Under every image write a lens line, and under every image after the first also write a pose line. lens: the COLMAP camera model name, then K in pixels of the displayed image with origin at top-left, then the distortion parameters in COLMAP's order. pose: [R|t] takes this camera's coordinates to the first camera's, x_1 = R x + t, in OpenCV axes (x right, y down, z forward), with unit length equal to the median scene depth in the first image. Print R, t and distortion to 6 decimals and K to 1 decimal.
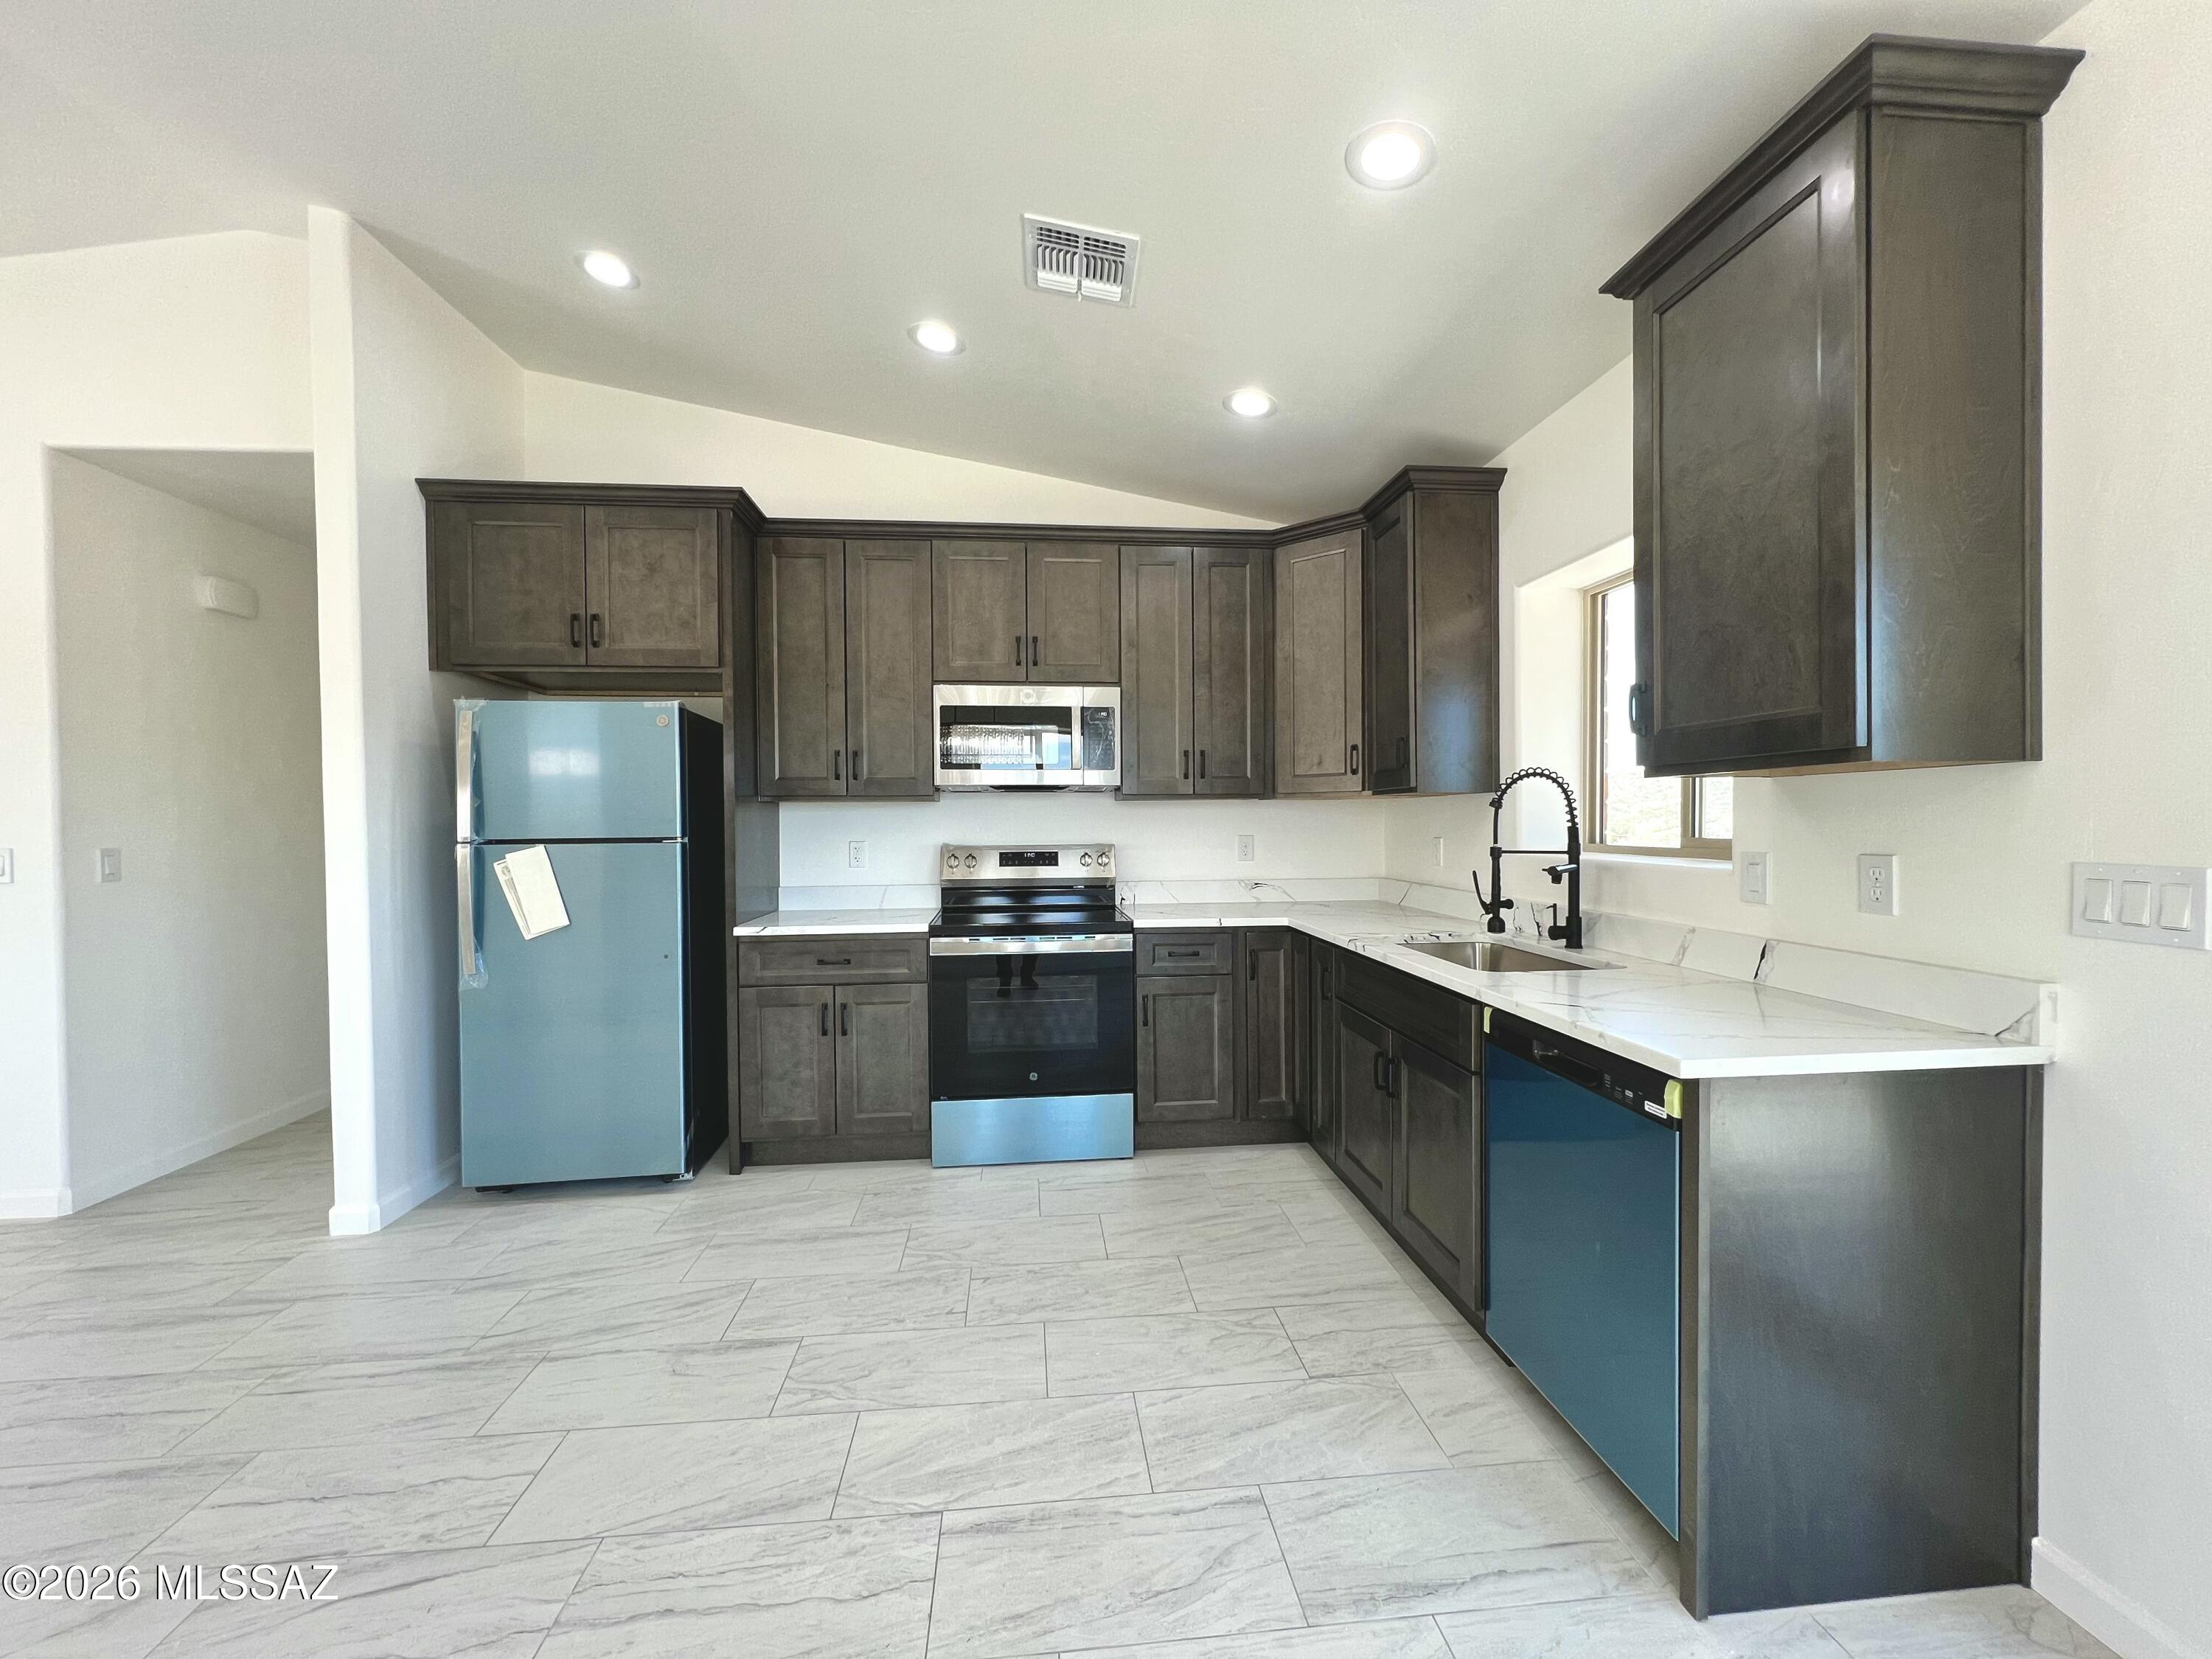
lens RADIAL K [[886.0, 0, 1104.5], [0, 886.0, 832.4], [0, 0, 1]] dist [-0.000791, 0.000125]
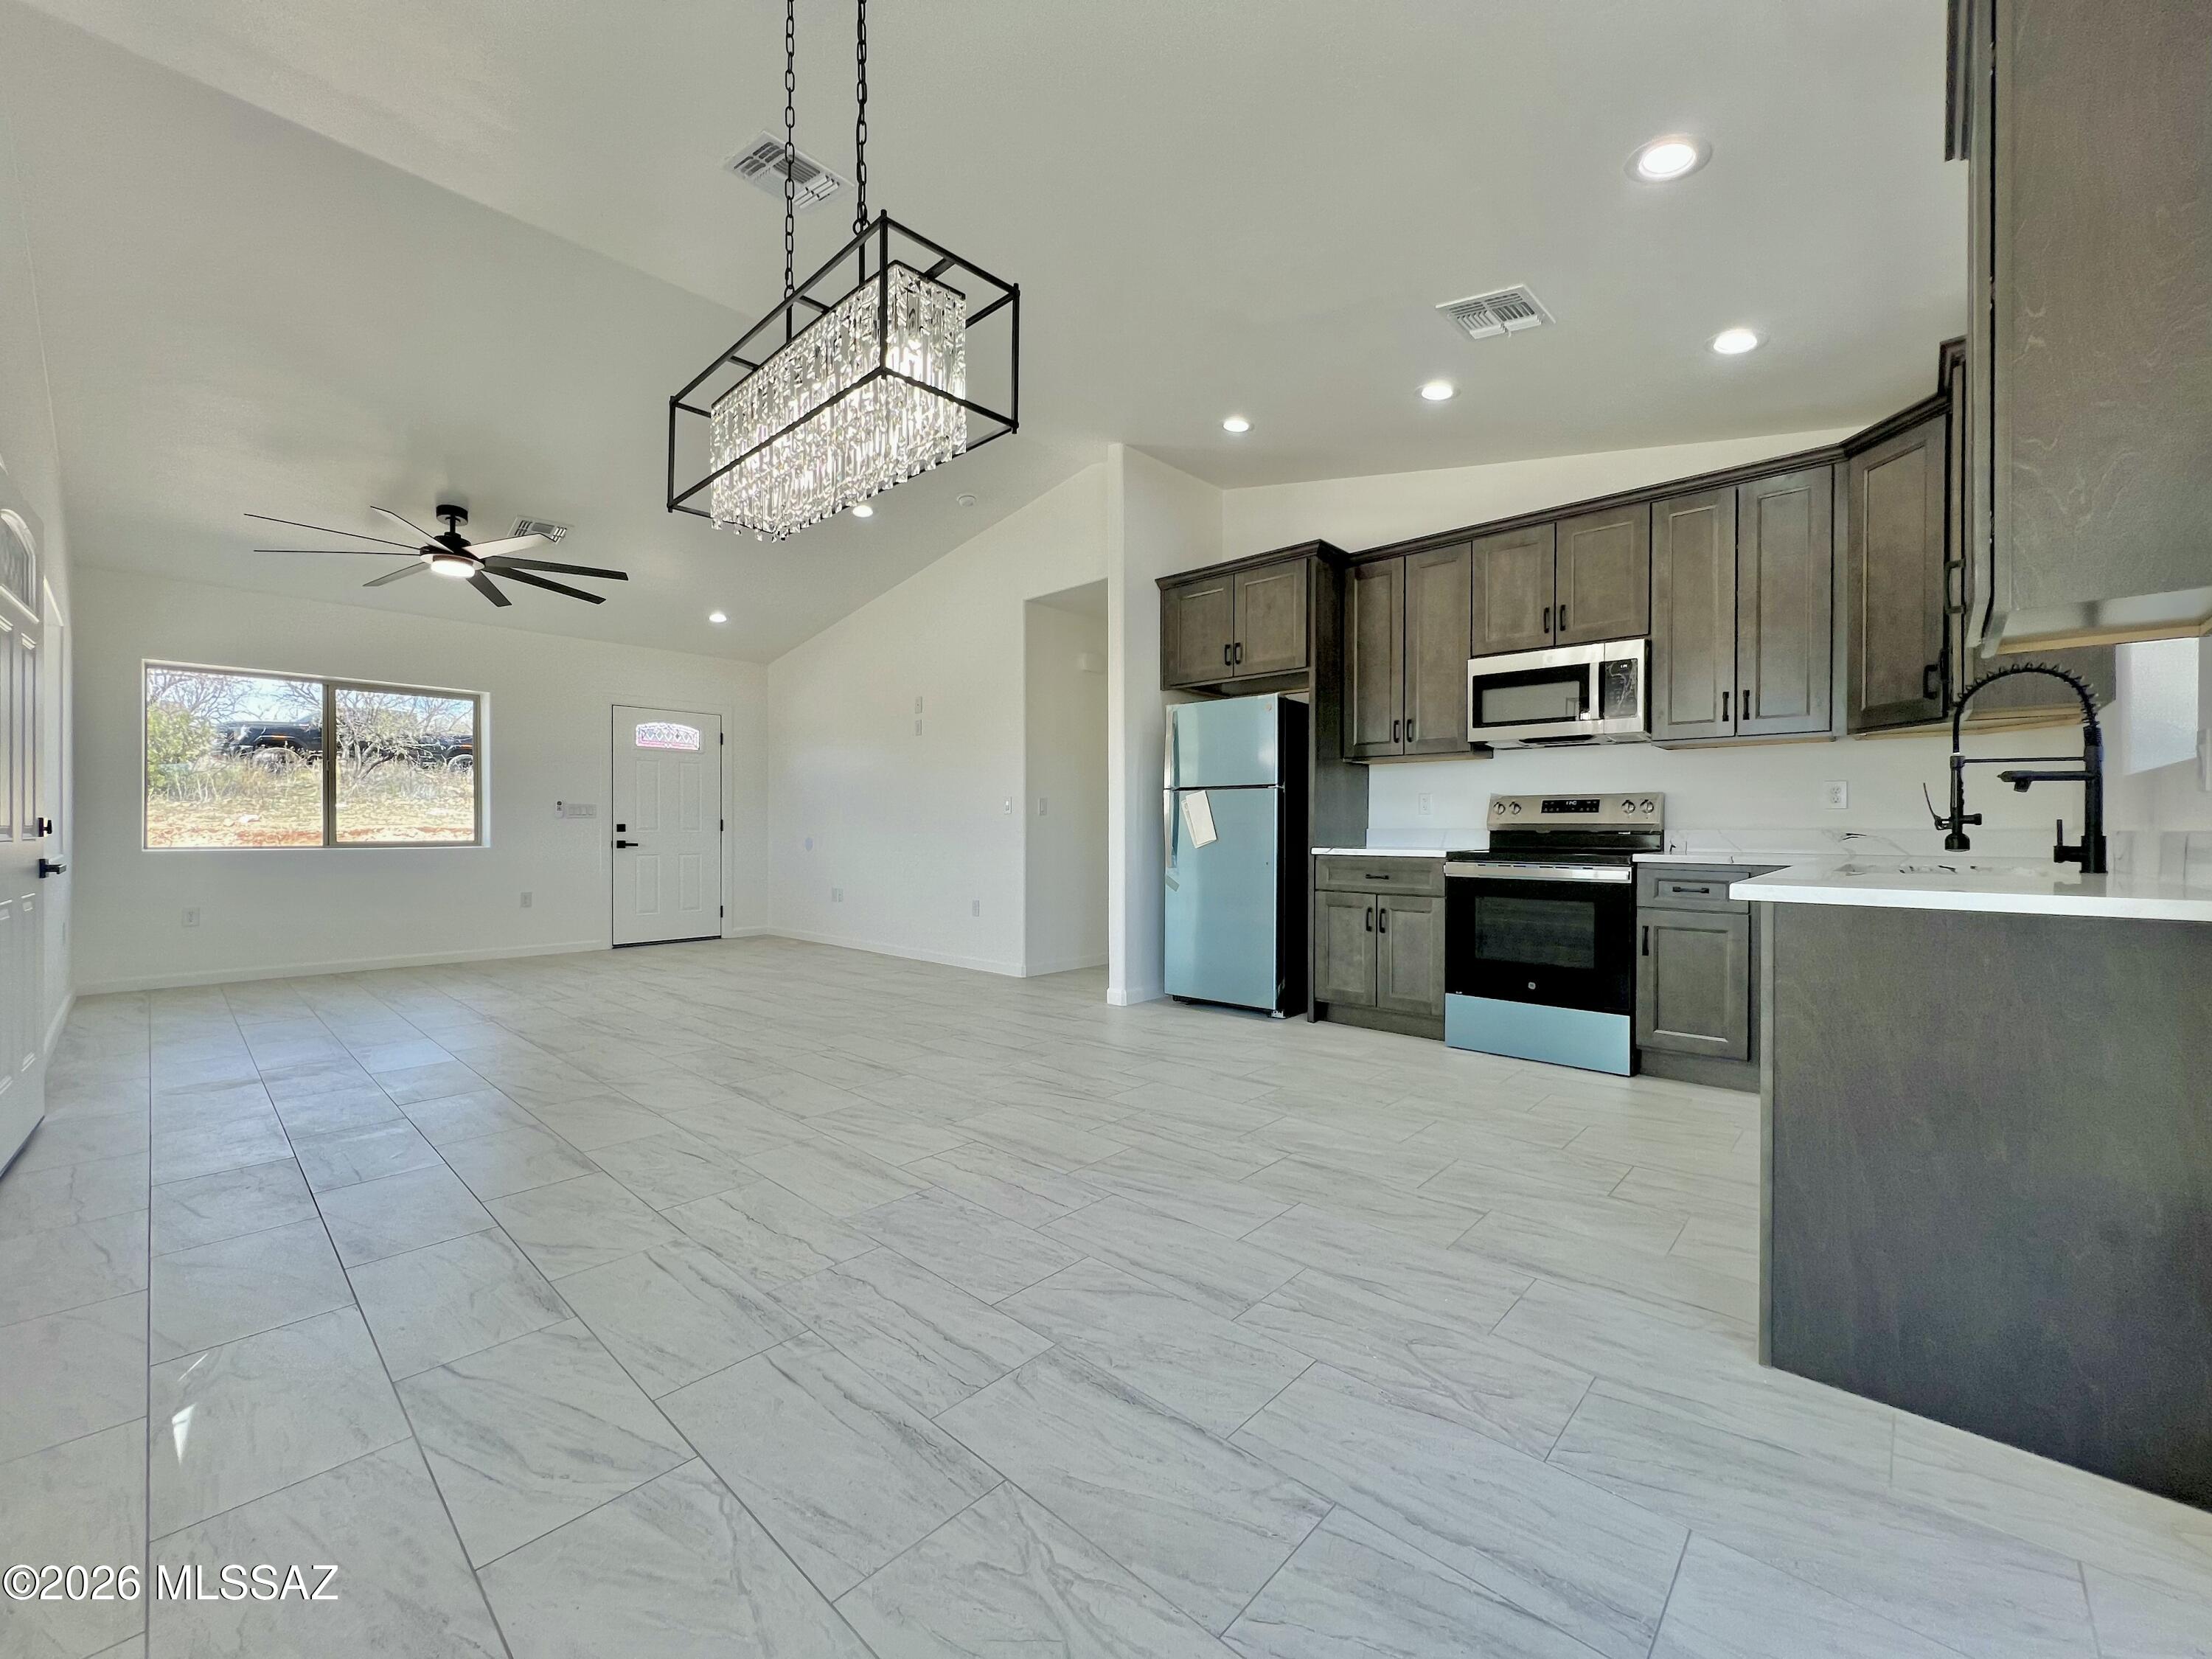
lens RADIAL K [[886.0, 0, 1104.5], [0, 886.0, 832.4], [0, 0, 1]] dist [-0.000791, 0.000125]
pose [[0.664712, 0.013103, -0.746985, 0.416802], [-0.017841, 0.999839, 0.001662, 0.083747], [0.746887, 0.012222, 0.664839, -0.194803]]
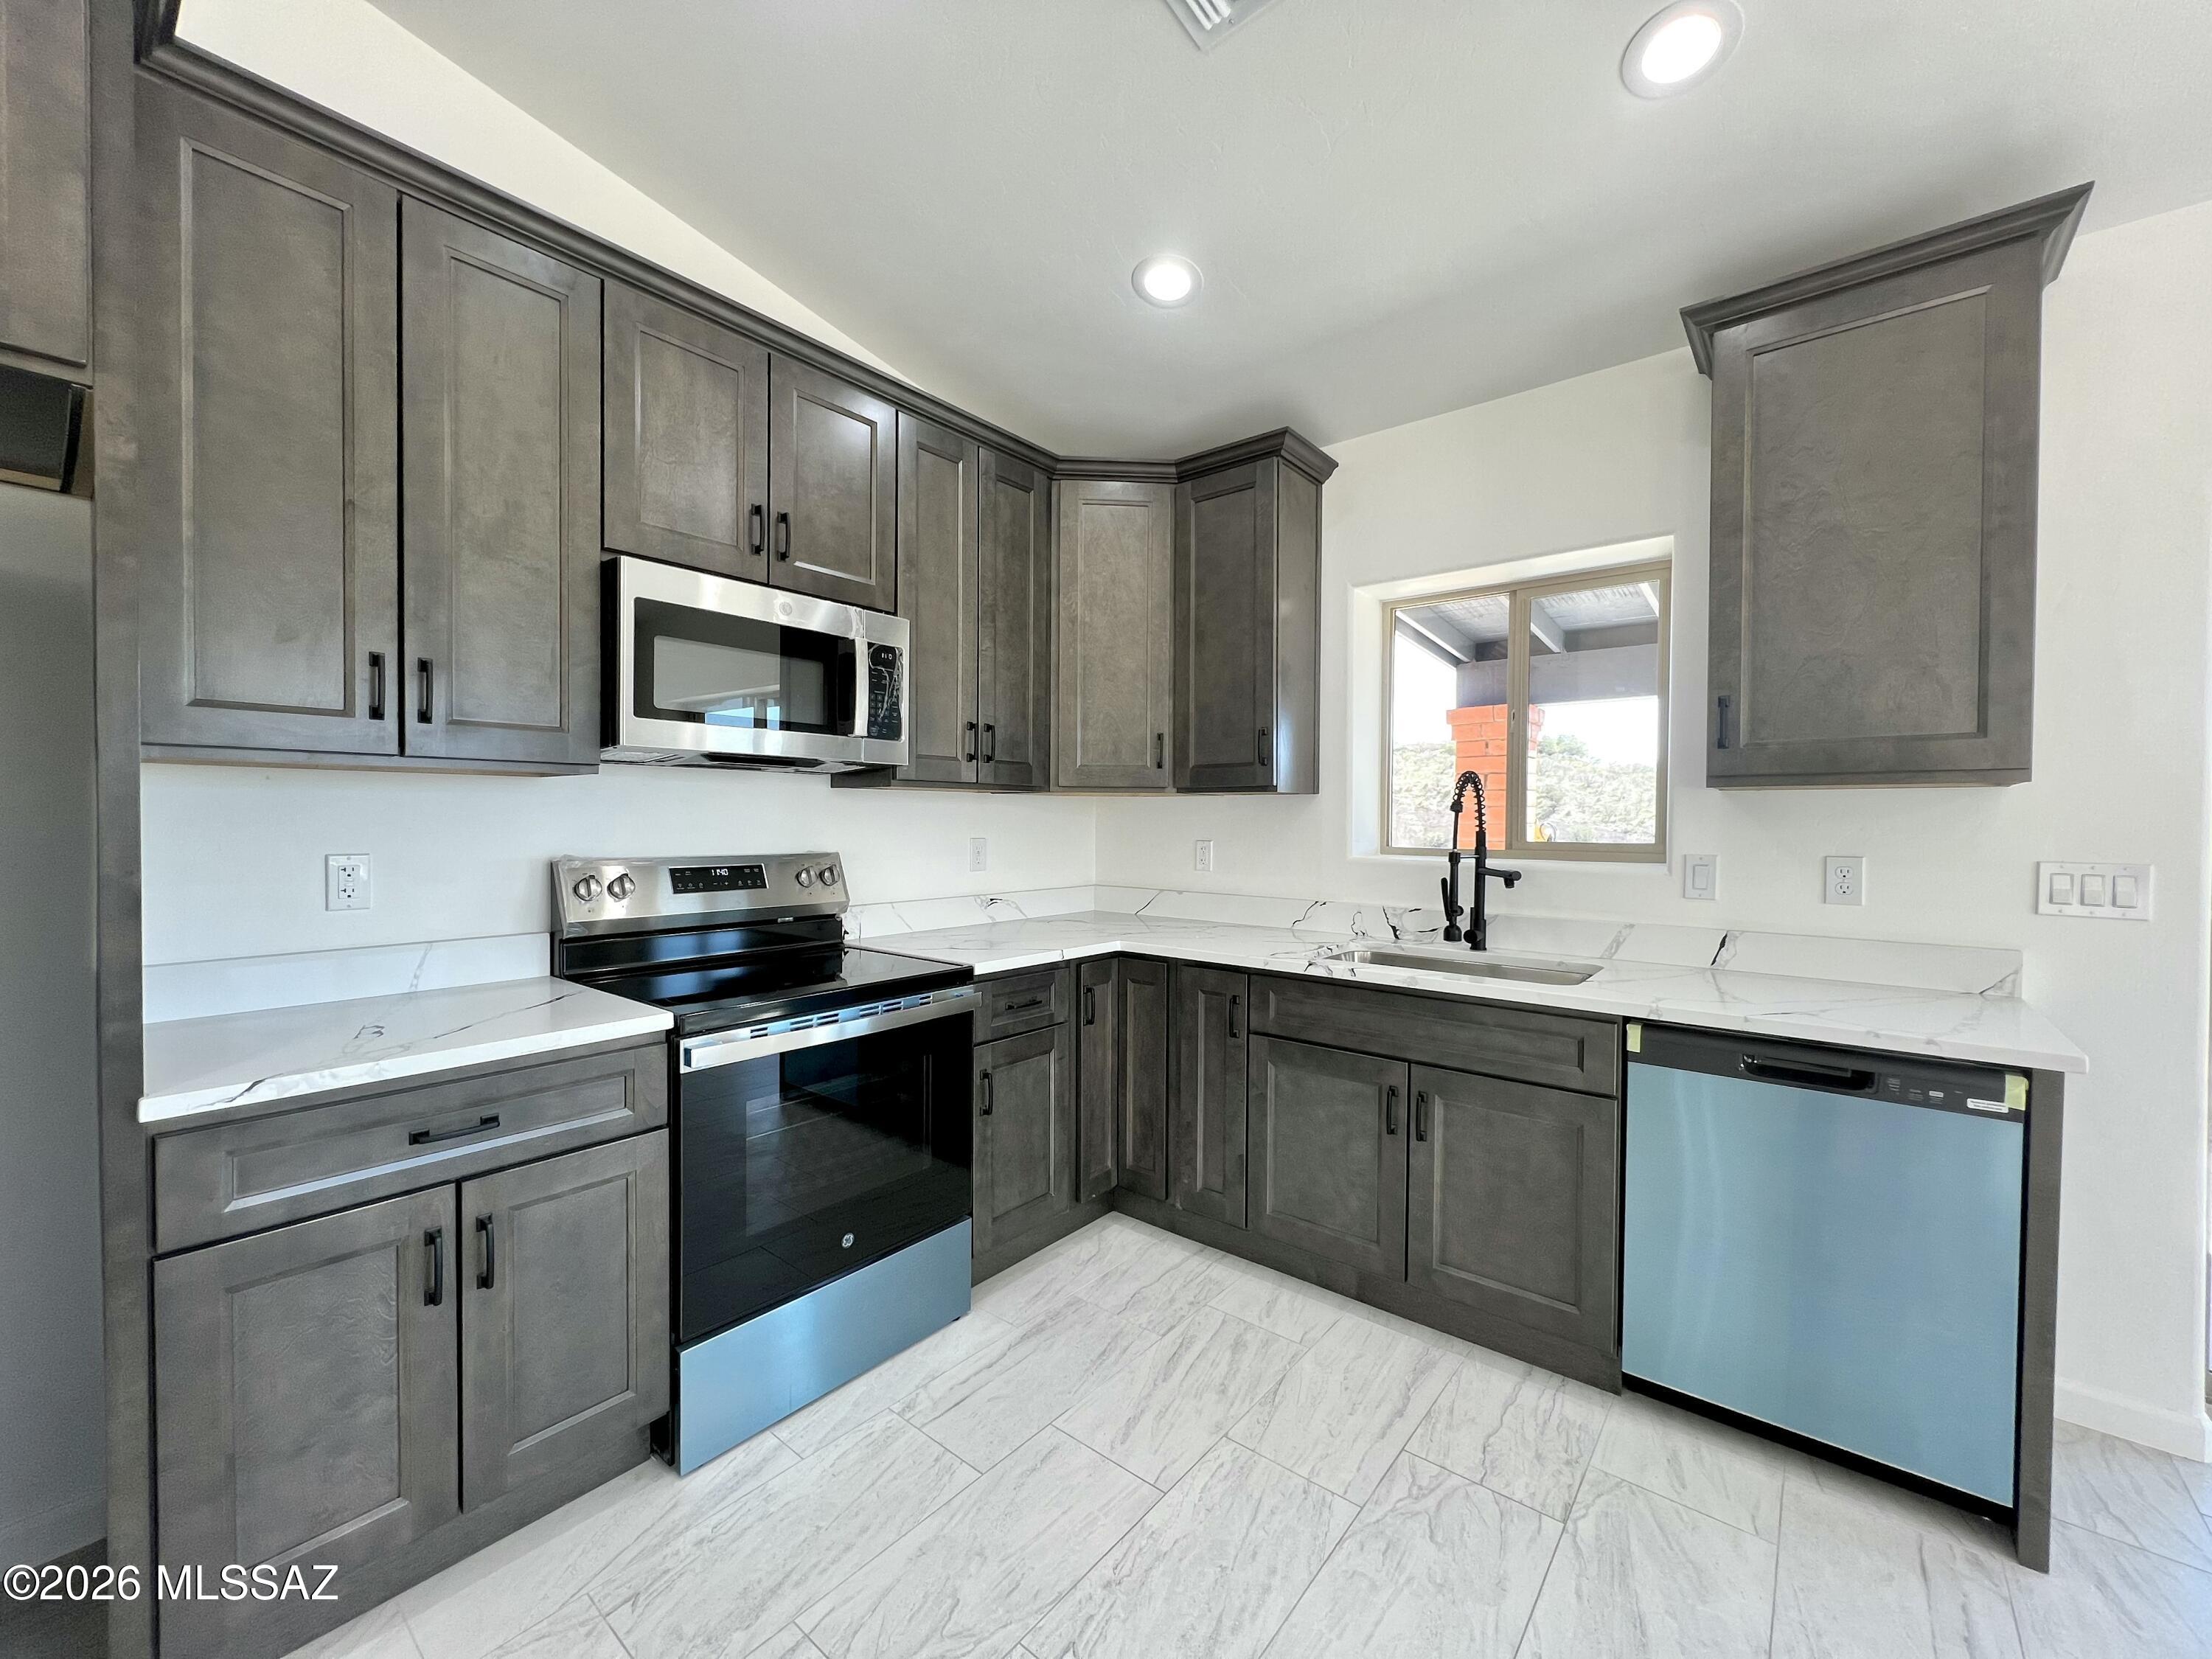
lens RADIAL K [[886.0, 0, 1104.5], [0, 886.0, 832.4], [0, 0, 1]] dist [-0.000791, 0.000125]
pose [[0.704018, 0.001085, 0.710181, -0.390516], [-0.002861, 0.999995, 0.001308, -0.003902], [-0.710176, -0.002953, 0.704018, 0.457240]]
